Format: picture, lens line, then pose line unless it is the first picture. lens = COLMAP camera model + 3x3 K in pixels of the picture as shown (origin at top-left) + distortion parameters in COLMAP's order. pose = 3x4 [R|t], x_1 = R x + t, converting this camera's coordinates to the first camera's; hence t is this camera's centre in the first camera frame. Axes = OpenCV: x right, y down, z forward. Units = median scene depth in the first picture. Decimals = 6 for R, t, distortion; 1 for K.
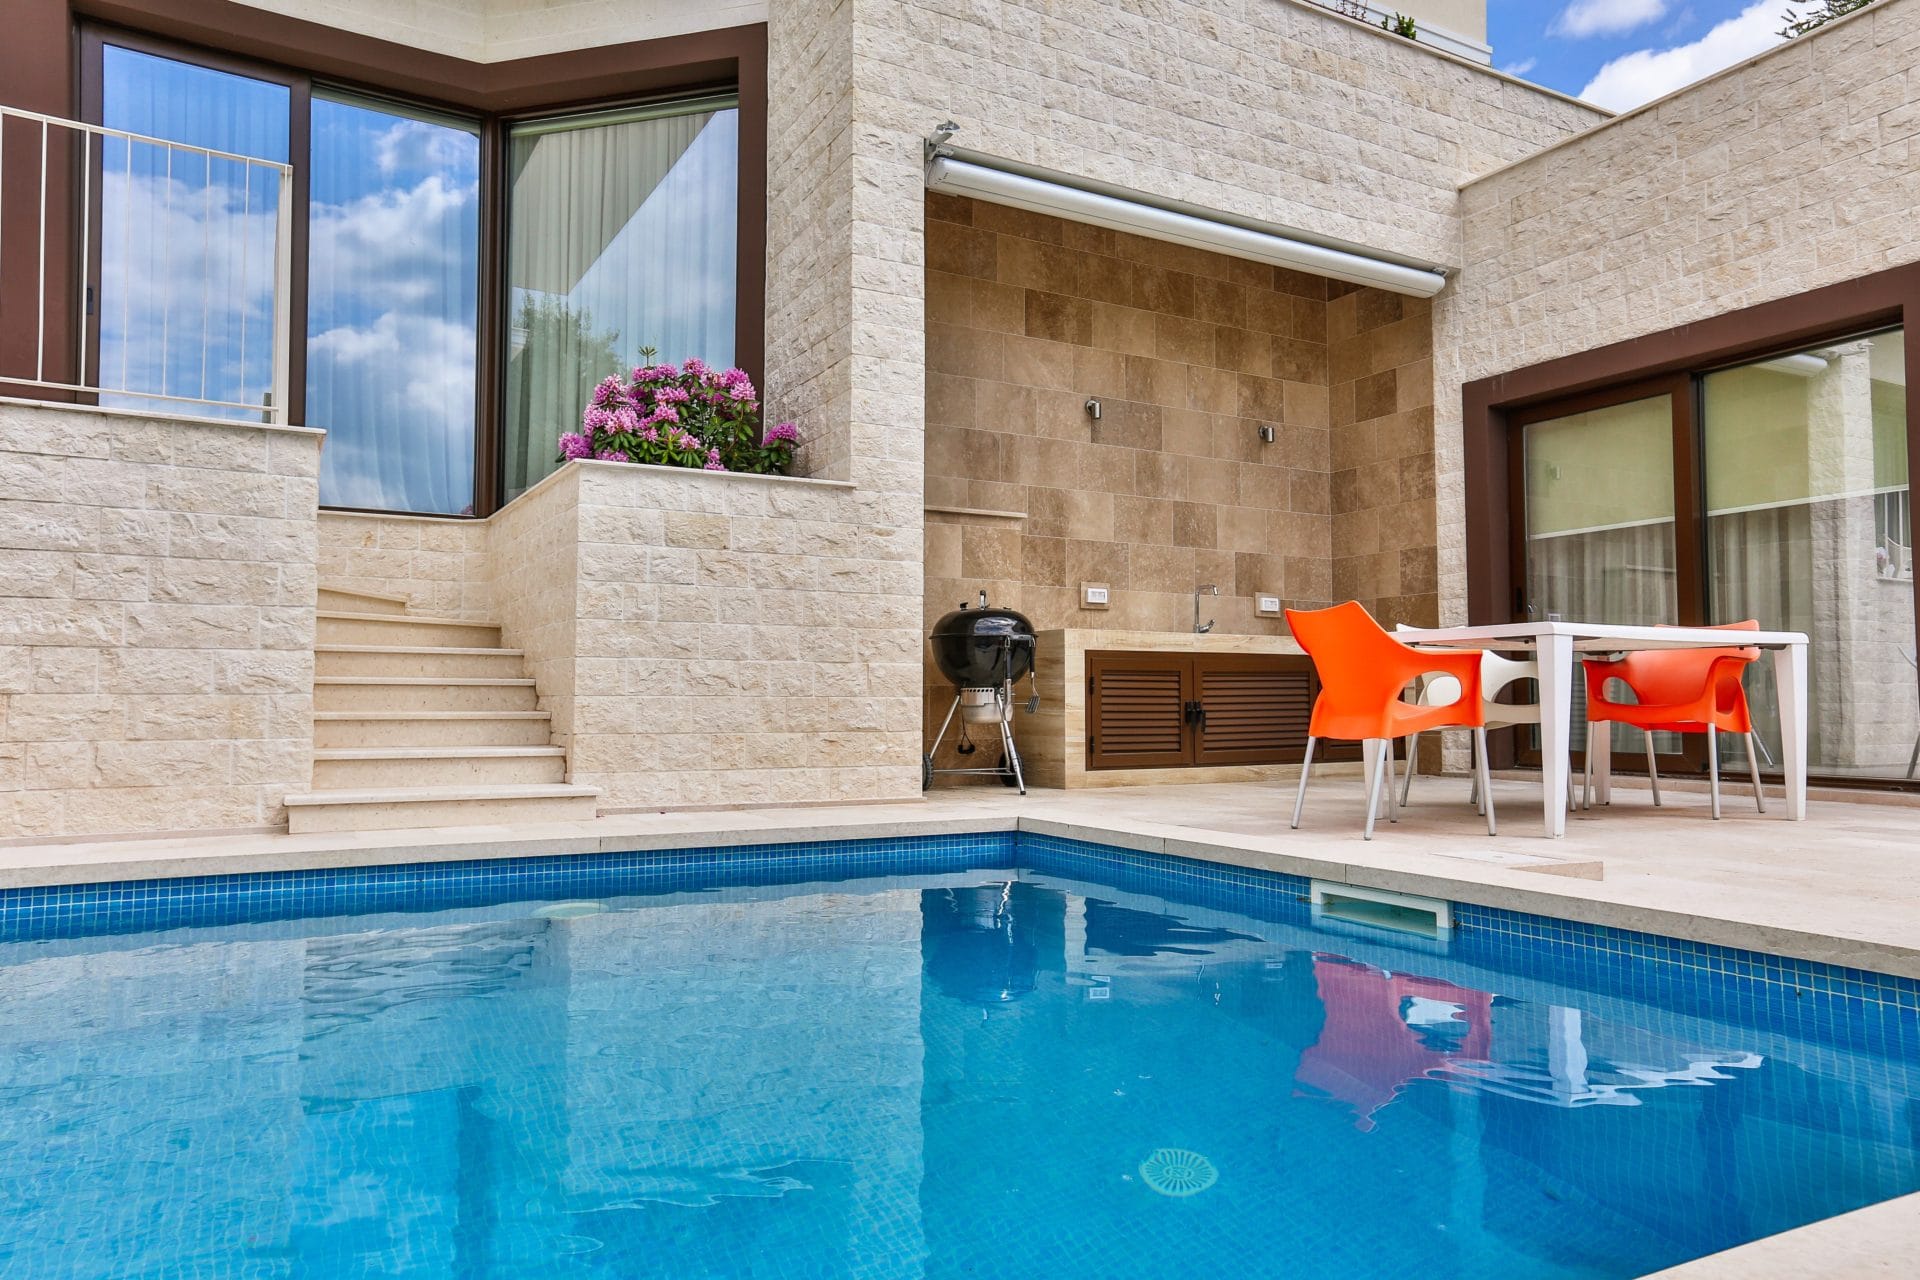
lens RADIAL K [[1253.3, 0, 960.0], [0, 1253.3, 640.0], [0, 0, 1]] dist [0.004601, 0.059506]
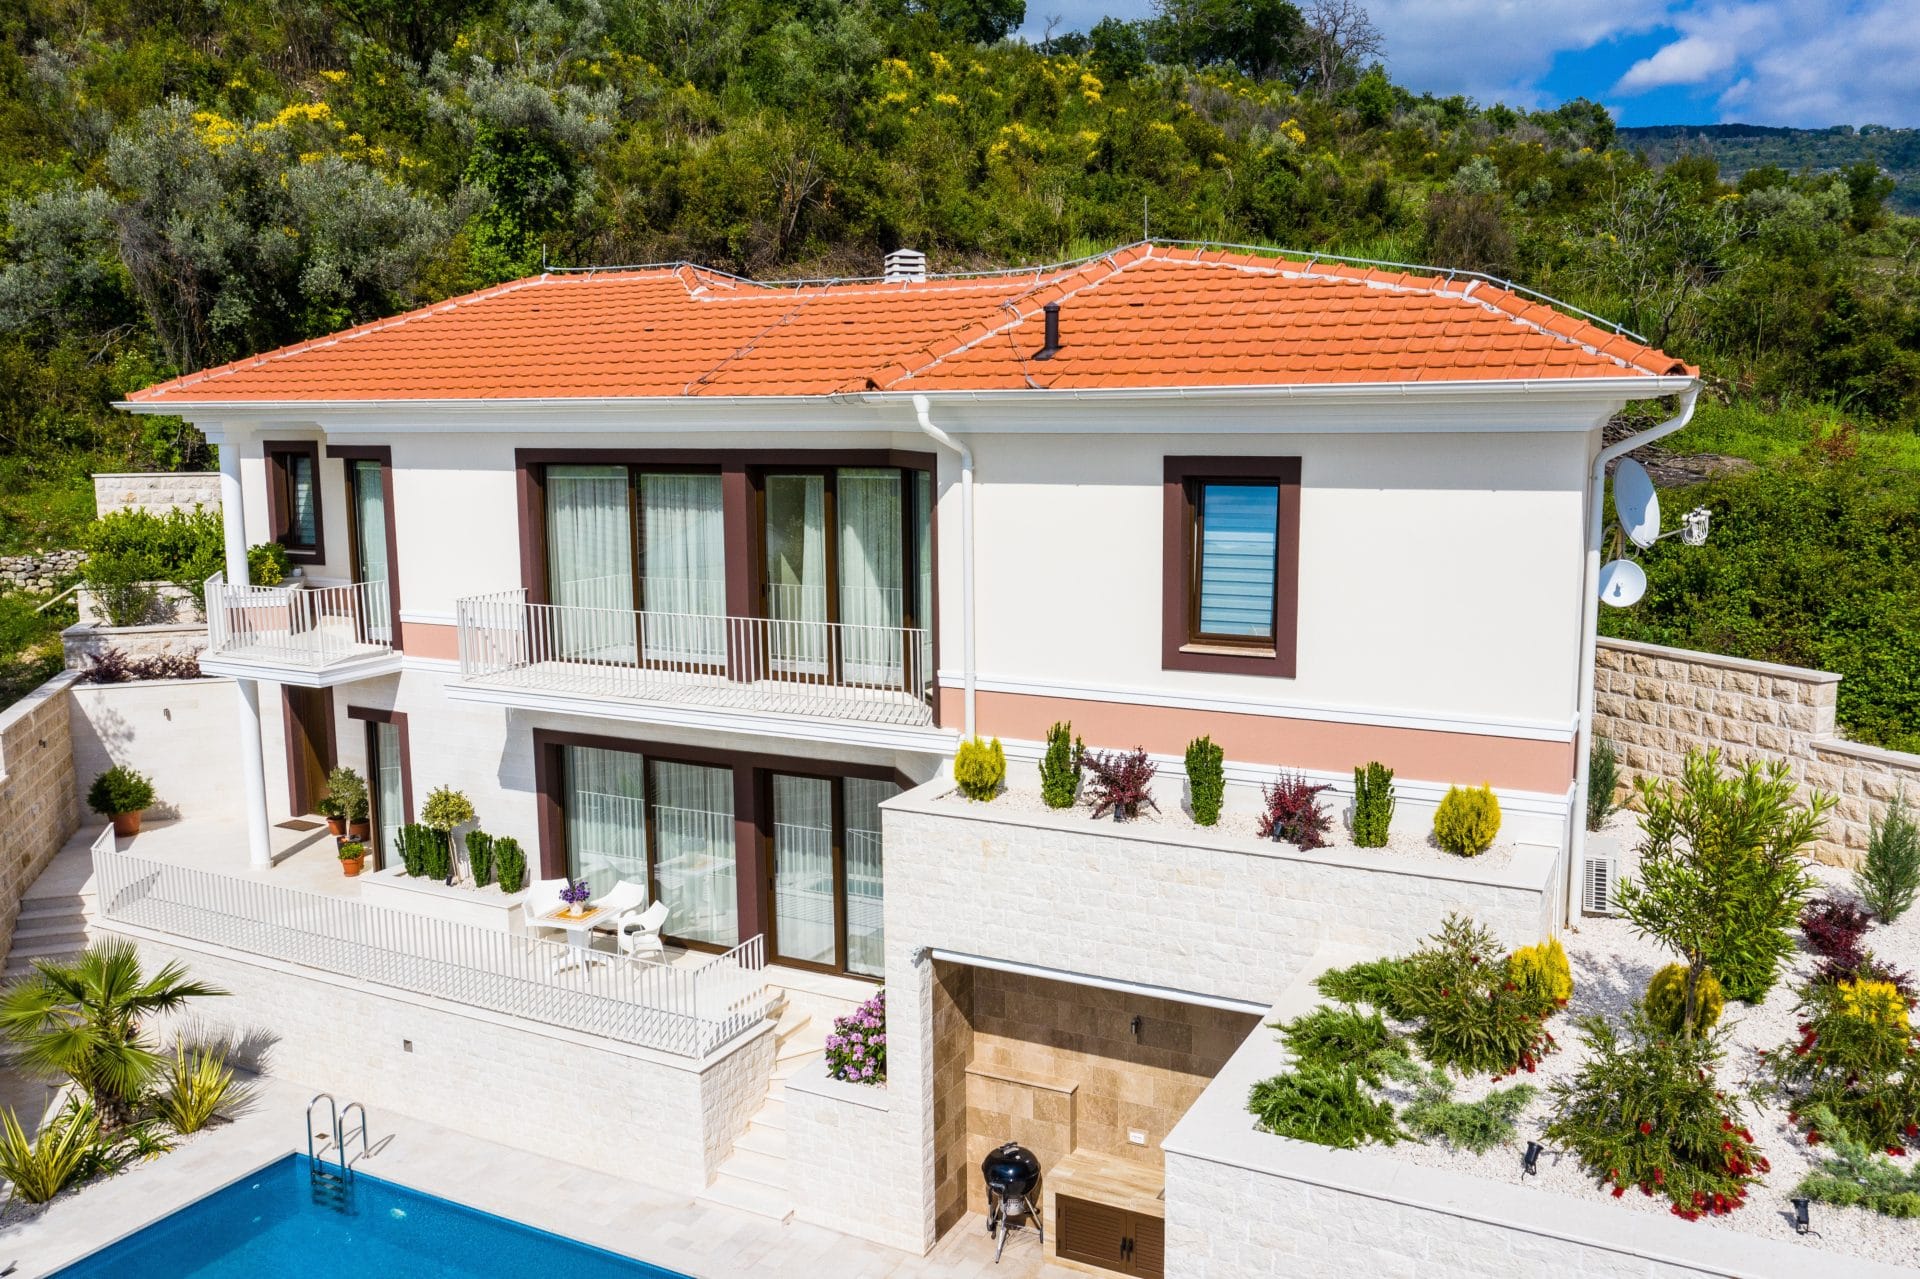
lens RADIAL K [[1509.4, 0, 960.0], [0, 1509.4, 639.5], [0, 0, 1]] dist [0.002528, 0.002501]
pose [[0.558074, 0.113916, -0.821935, 1.504542], [0.057994, 0.982755, 0.175582, -1.017633], [0.827762, -0.145655, 0.541843, -0.123909]]
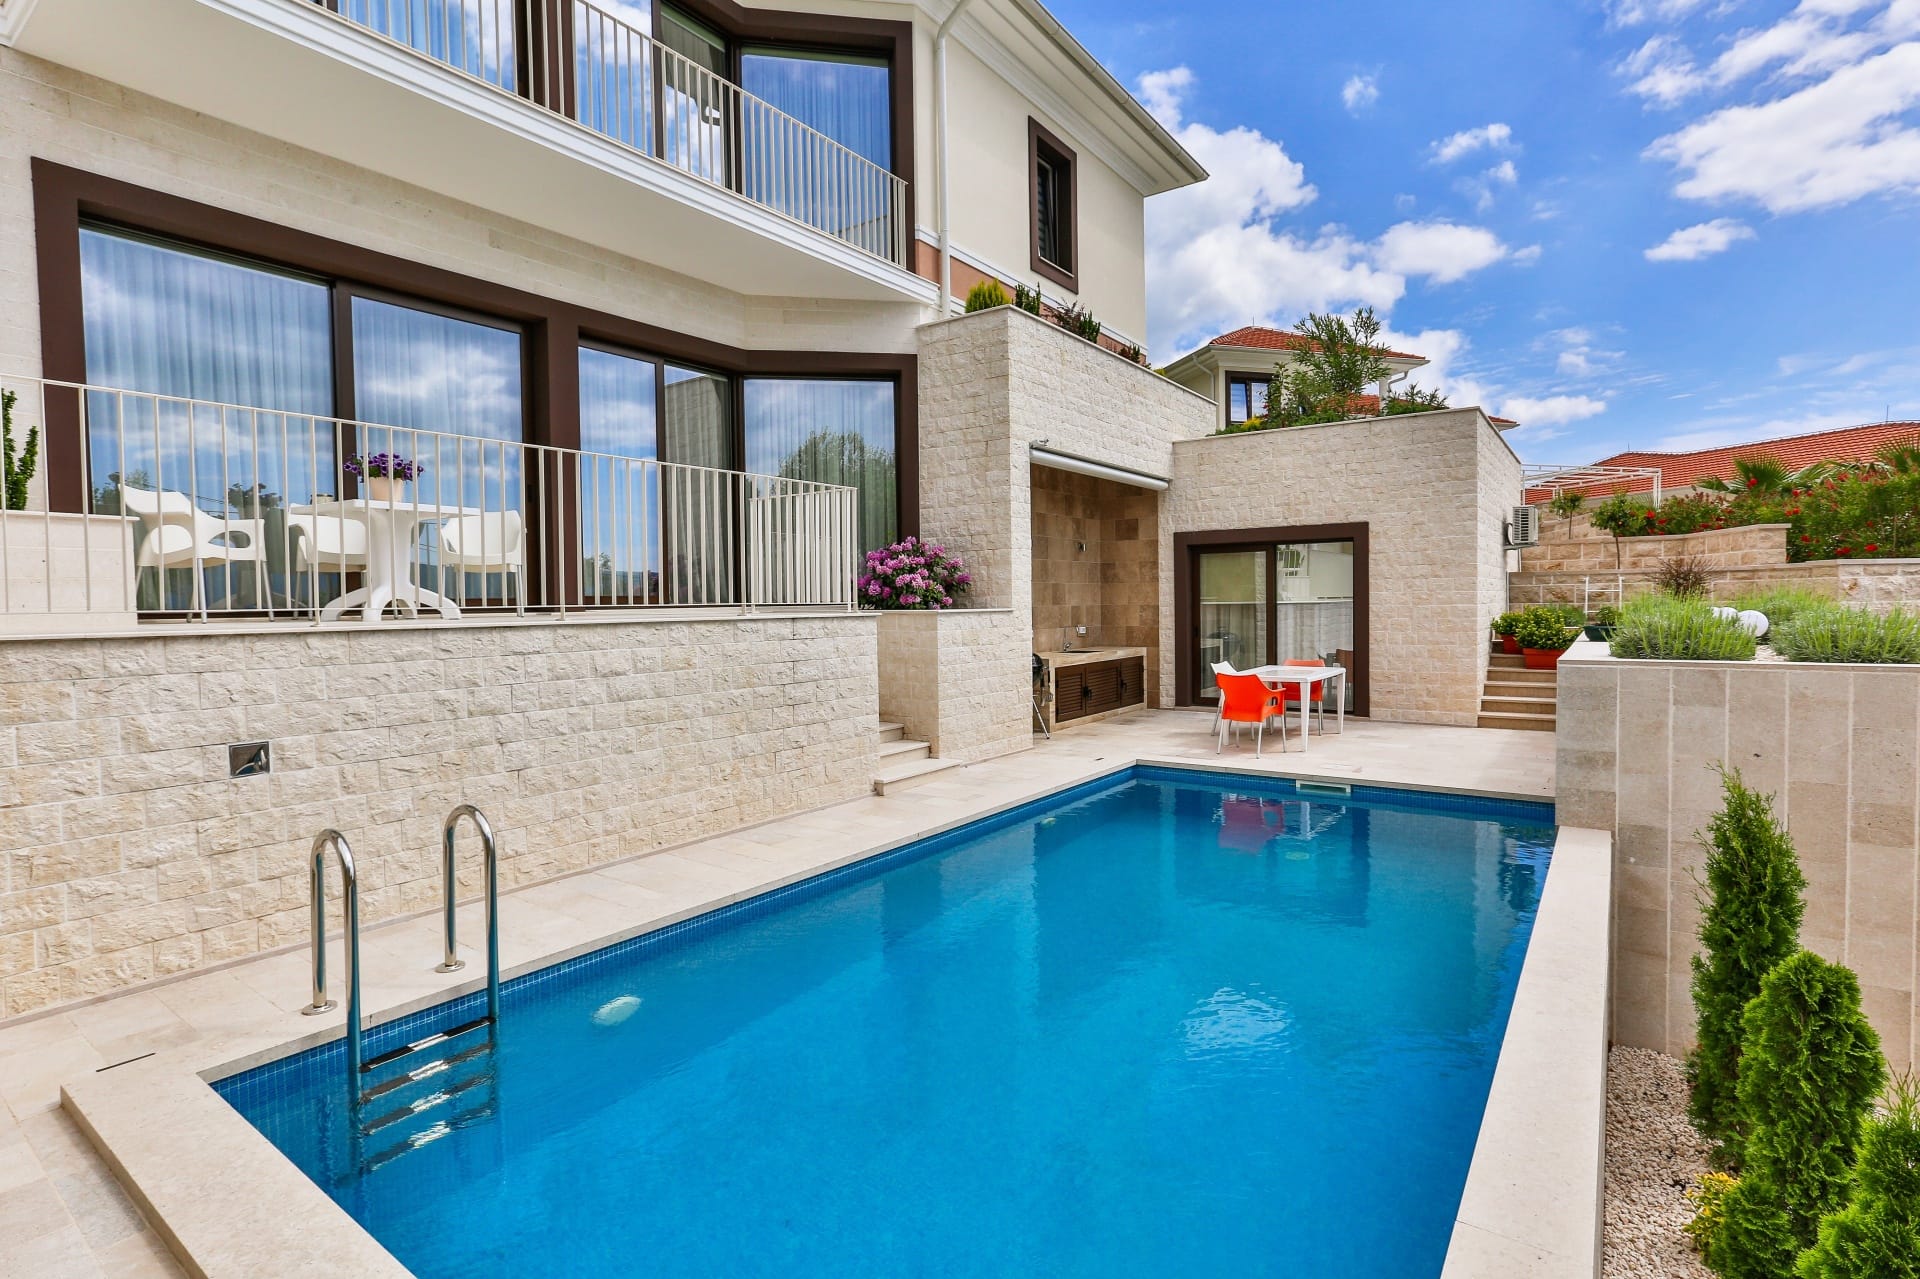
lens RADIAL K [[928.3, 0, 960.0], [0, 928.3, 639.5], [0, 0, 1]] dist [-0.001649, 0.000912]
pose [[0.900784, -0.032939, 0.433017, -0.663648], [-0.006188, 0.996045, 0.088639, -0.162949], [-0.434224, -0.082524, 0.897017, -0.318635]]
